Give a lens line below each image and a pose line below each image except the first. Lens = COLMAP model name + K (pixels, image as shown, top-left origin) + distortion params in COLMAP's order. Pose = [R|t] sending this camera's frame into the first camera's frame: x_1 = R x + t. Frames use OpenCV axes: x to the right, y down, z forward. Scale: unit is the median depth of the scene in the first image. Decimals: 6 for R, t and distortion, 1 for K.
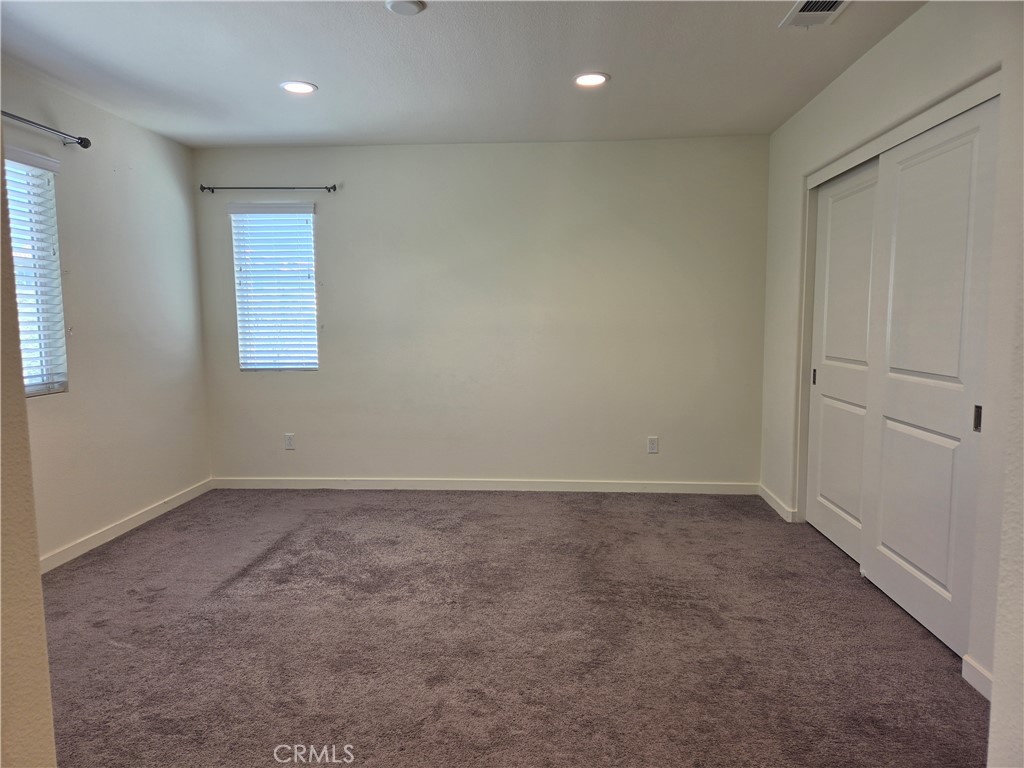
lens RADIAL K [[696.3, 0, 515.8], [0, 696.3, 378.2], [0, 0, 1]] dist [0.069233, -0.069295]
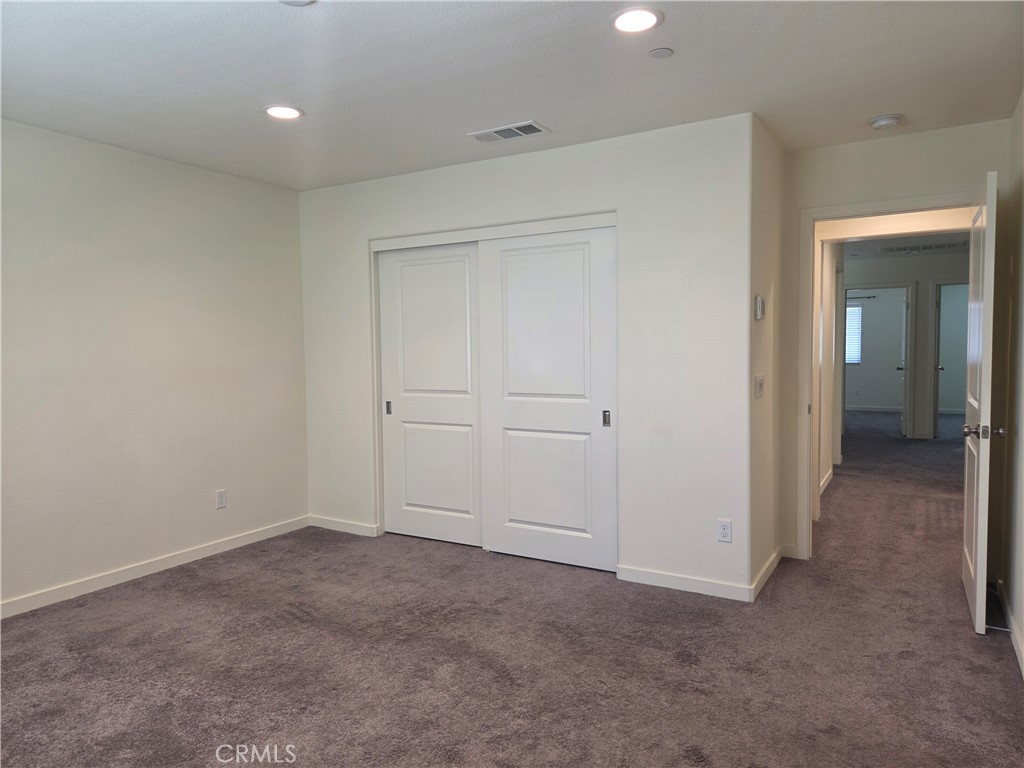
lens RADIAL K [[683.6, 0, 515.3], [0, 683.6, 379.6], [0, 0, 1]] dist [0.071279, -0.069516]
pose [[0.442770, -0.041254, 0.895686, -0.558152], [0.087945, 0.996122, 0.002405, -0.036112], [-0.892312, 0.077706, 0.444681, 0.311911]]
